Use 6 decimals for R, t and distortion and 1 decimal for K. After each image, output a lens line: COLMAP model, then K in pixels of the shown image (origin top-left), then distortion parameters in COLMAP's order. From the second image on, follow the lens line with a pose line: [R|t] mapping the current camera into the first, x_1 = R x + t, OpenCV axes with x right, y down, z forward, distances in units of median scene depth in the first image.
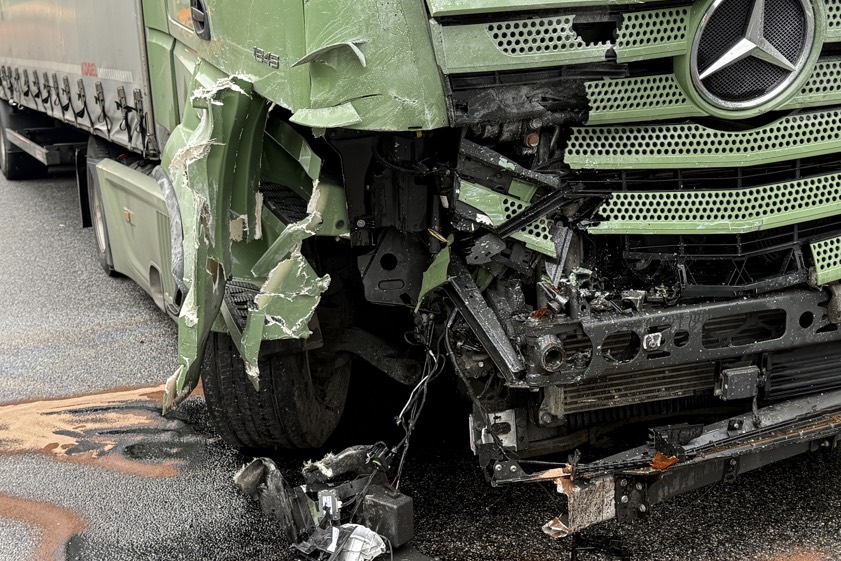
lens RADIAL K [[867.2, 0, 390.4], [0, 867.2, 281.6], [0, 0, 1]] dist [0.102606, -0.006456]
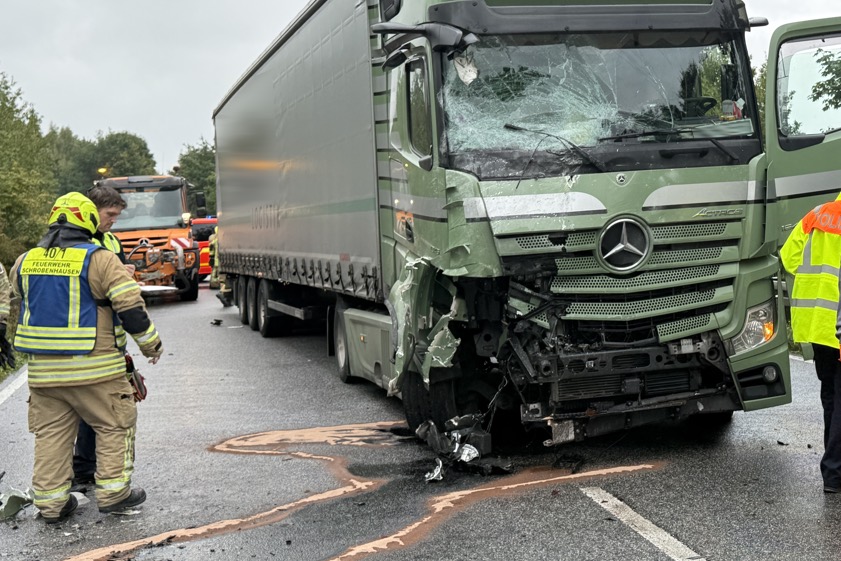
lens RADIAL K [[1054.9, 0, 420.5], [0, 1054.9, 280.5], [0, 0, 1]] dist [-0.013383, -0.011631]
pose [[0.982414, -0.000713, -0.186717, 0.378295], [-0.039261, 0.976847, -0.210305, 0.463007], [0.182544, 0.213937, 0.959640, -1.878395]]
